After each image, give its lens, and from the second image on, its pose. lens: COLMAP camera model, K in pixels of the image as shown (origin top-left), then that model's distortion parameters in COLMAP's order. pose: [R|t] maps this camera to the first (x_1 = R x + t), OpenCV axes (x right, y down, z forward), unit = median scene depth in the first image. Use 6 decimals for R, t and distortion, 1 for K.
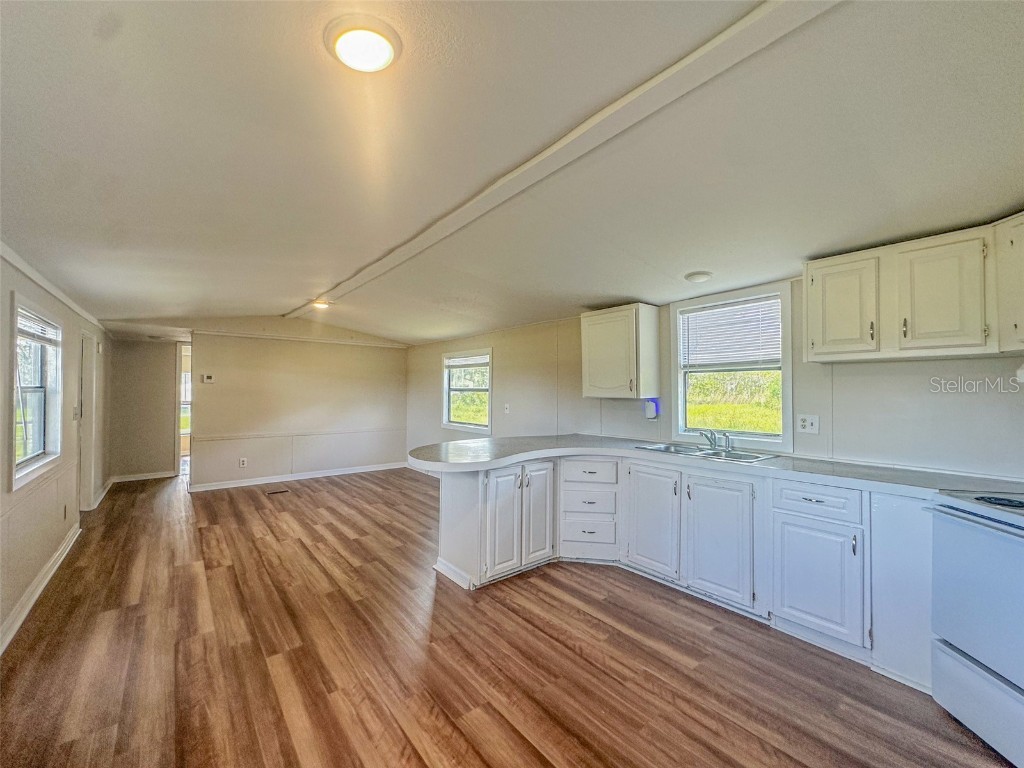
lens RADIAL K [[421.6, 0, 512.0], [0, 421.6, 384.0], [0, 0, 1]] dist [-0.001622, -0.000070]
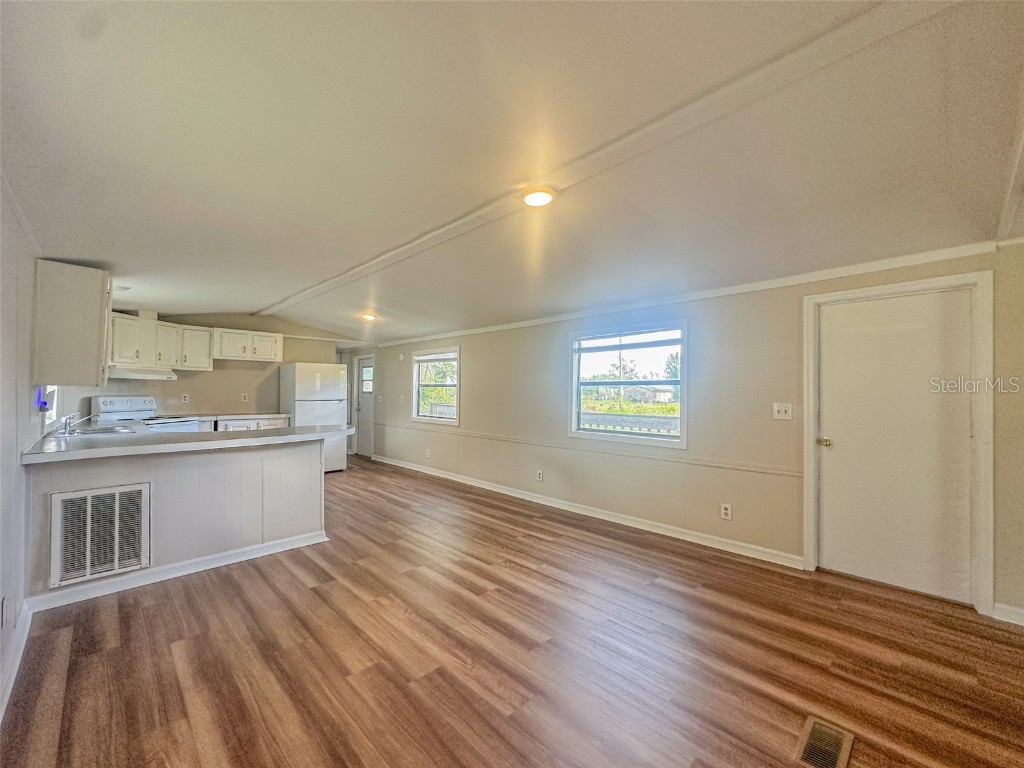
lens RADIAL K [[418.9, 0, 515.4], [0, 418.9, 390.4], [0, 0, 1]] dist [-0.000124, 0.000302]
pose [[-0.994924, -0.005350, -0.100484, -0.598902], [-0.003997, 0.999899, -0.013653, 0.058437], [0.100547, -0.013182, -0.994845, 2.292035]]
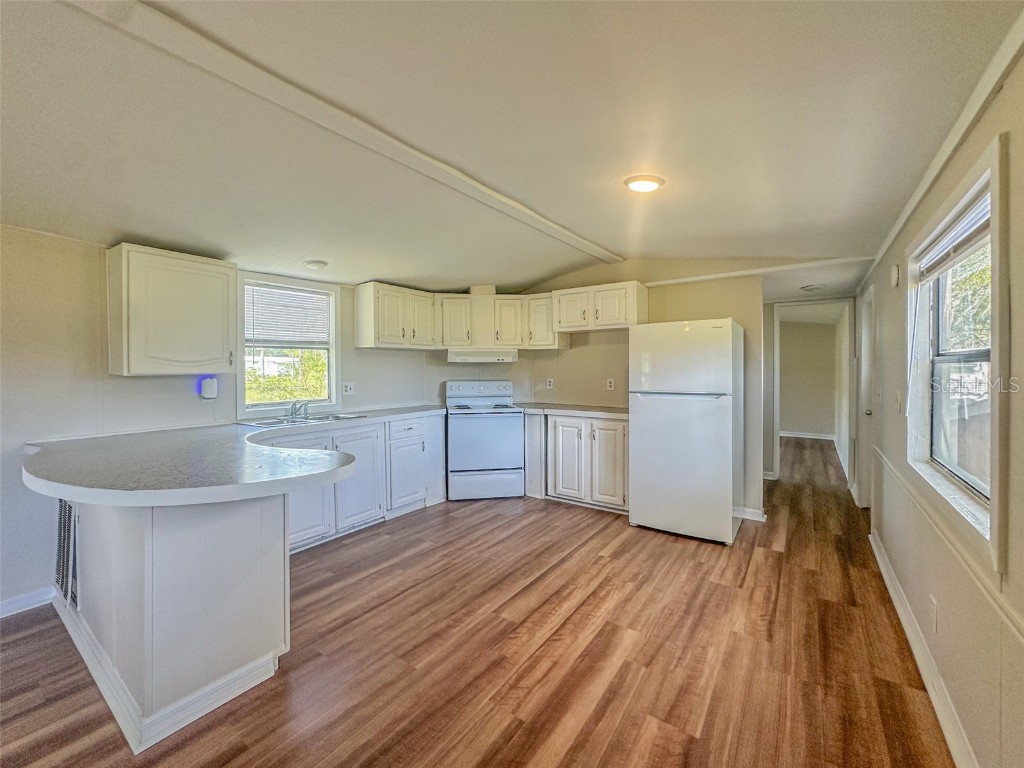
lens RADIAL K [[416.8, 0, 508.6], [0, 416.8, 370.0], [0, 0, 1]] dist [-0.000827, -0.000142]
pose [[-0.270360, 0.000336, 0.962759, -0.763623], [-0.006503, 0.999976, -0.002175, 0.027936], [-0.962737, -0.006849, -0.270351, 0.789415]]
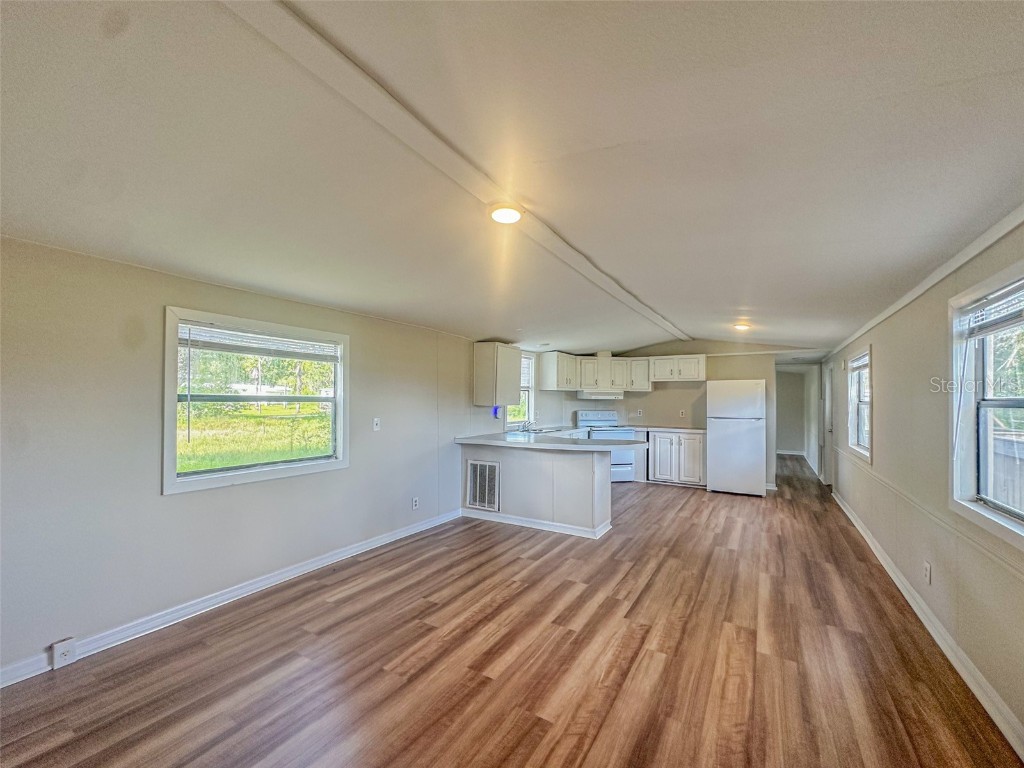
lens RADIAL K [[418.9, 0, 515.4], [0, 418.9, 390.4], [0, 0, 1]] dist [-0.000124, 0.000302]
pose [[-0.349136, 0.021659, 0.936822, -1.382801], [-0.017551, 0.999406, -0.029647, 0.027773], [-0.936908, -0.026793, -0.348549, 1.797212]]
